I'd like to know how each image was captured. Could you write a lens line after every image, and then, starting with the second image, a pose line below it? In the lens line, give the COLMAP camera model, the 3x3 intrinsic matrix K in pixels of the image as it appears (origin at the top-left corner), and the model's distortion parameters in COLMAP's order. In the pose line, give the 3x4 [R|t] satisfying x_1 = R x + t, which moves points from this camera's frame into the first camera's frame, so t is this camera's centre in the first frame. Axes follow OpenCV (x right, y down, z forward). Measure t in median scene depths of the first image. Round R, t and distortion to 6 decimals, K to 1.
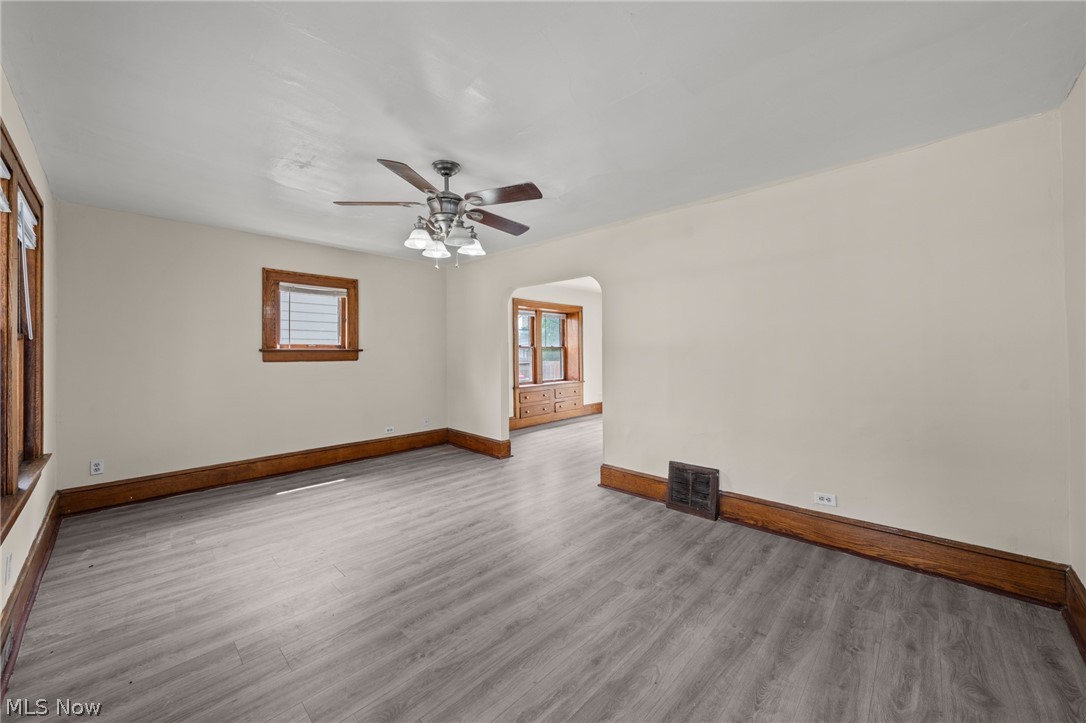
lens RADIAL K [[403.0, 0, 547.0], [0, 403.0, 349.3], [0, 0, 1]] dist [-0.000146, 0.000186]
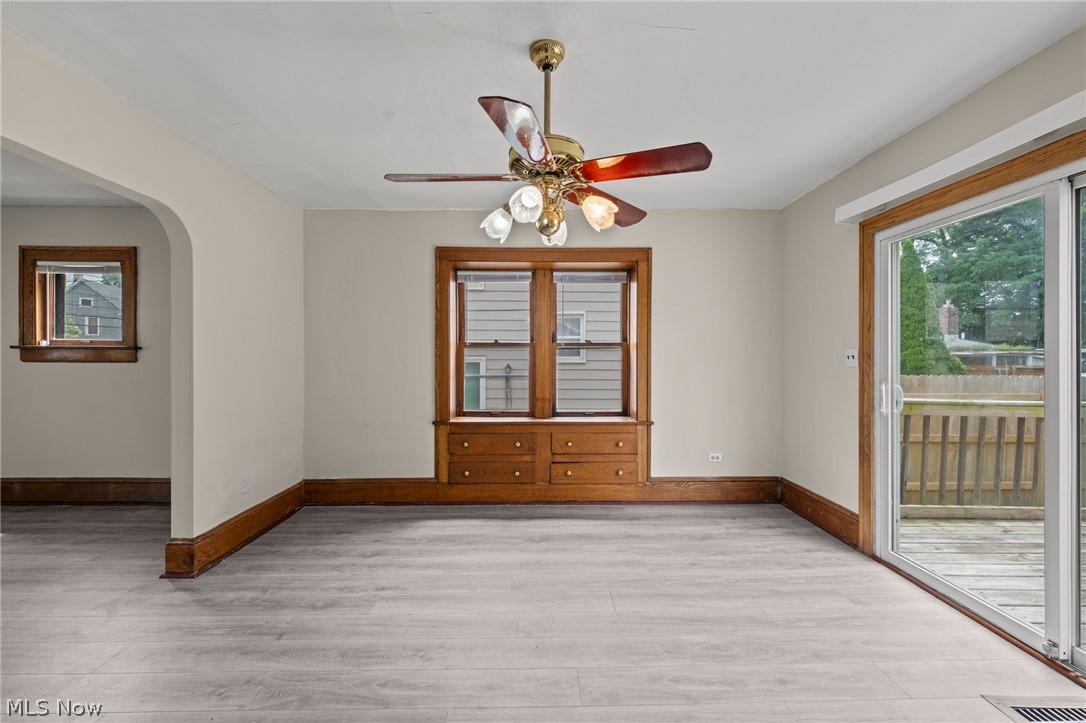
lens RADIAL K [[430.5, 0, 544.9], [0, 430.5, 361.2], [0, 0, 1]] dist [-0.000608, -0.000122]
pose [[0.694562, 0.013858, -0.719300, 0.728315], [-0.002622, 0.999857, 0.016732, 0.014170], [0.719428, -0.009735, 0.694498, 1.282945]]
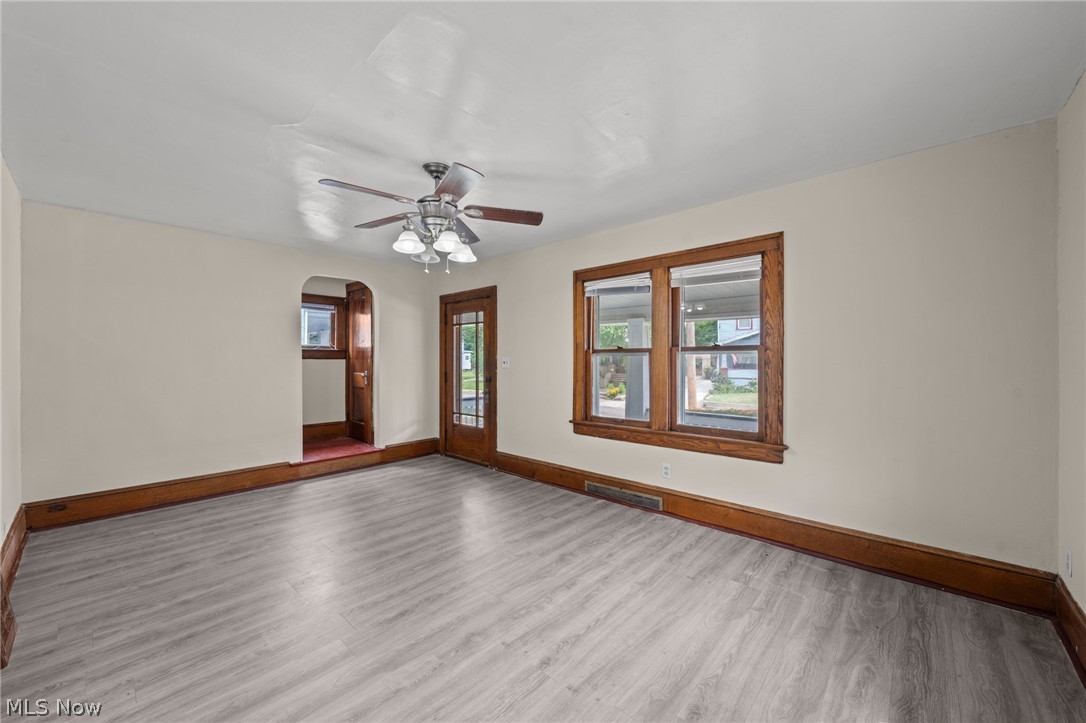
lens RADIAL K [[414.5, 0, 545.9], [0, 414.5, 358.3], [0, 0, 1]] dist [-0.000454, 0.000085]
pose [[-0.999840, 0.004331, -0.017364, -0.339217], [0.004573, 0.999892, -0.013935, 0.013613], [0.017302, -0.014012, -0.999752, 1.385045]]
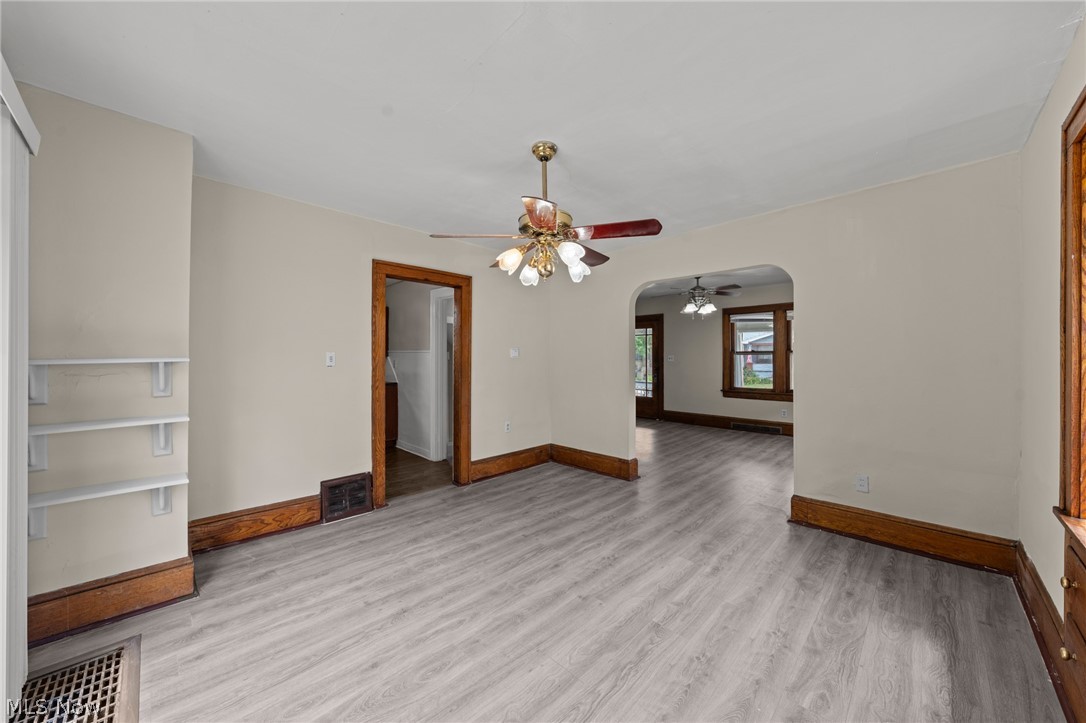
lens RADIAL K [[388.3, 0, 544.3], [0, 388.3, 355.6], [0, 0, 1]] dist [0.000003, -0.000119]
pose [[-0.999603, 0.006919, 0.027298, 0.379759], [0.006633, 0.999922, -0.010556, 0.010261], [-0.027369, -0.010371, -0.999572, 2.196422]]
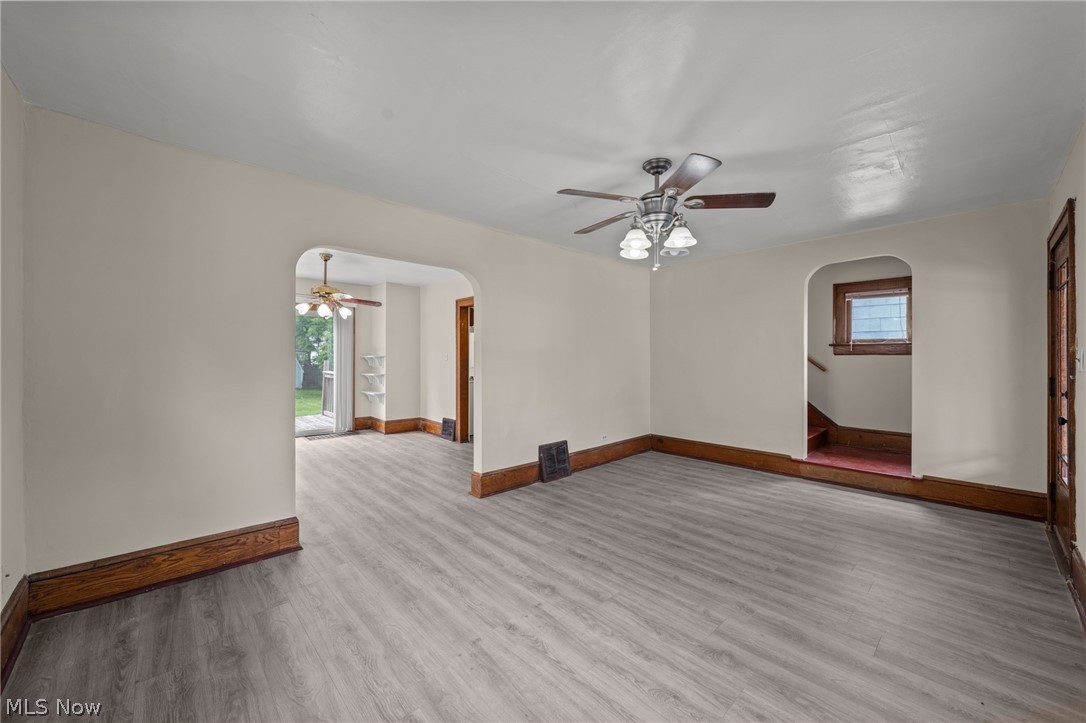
lens RADIAL K [[414.5, 0, 545.9], [0, 414.5, 358.3], [0, 0, 1]] dist [-0.000454, 0.000085]
pose [[0.060637, 0.002164, 0.998158, -0.872405], [-0.008189, 0.999965, -0.001670, 0.012409], [-0.998126, -0.008073, 0.060653, 0.831699]]
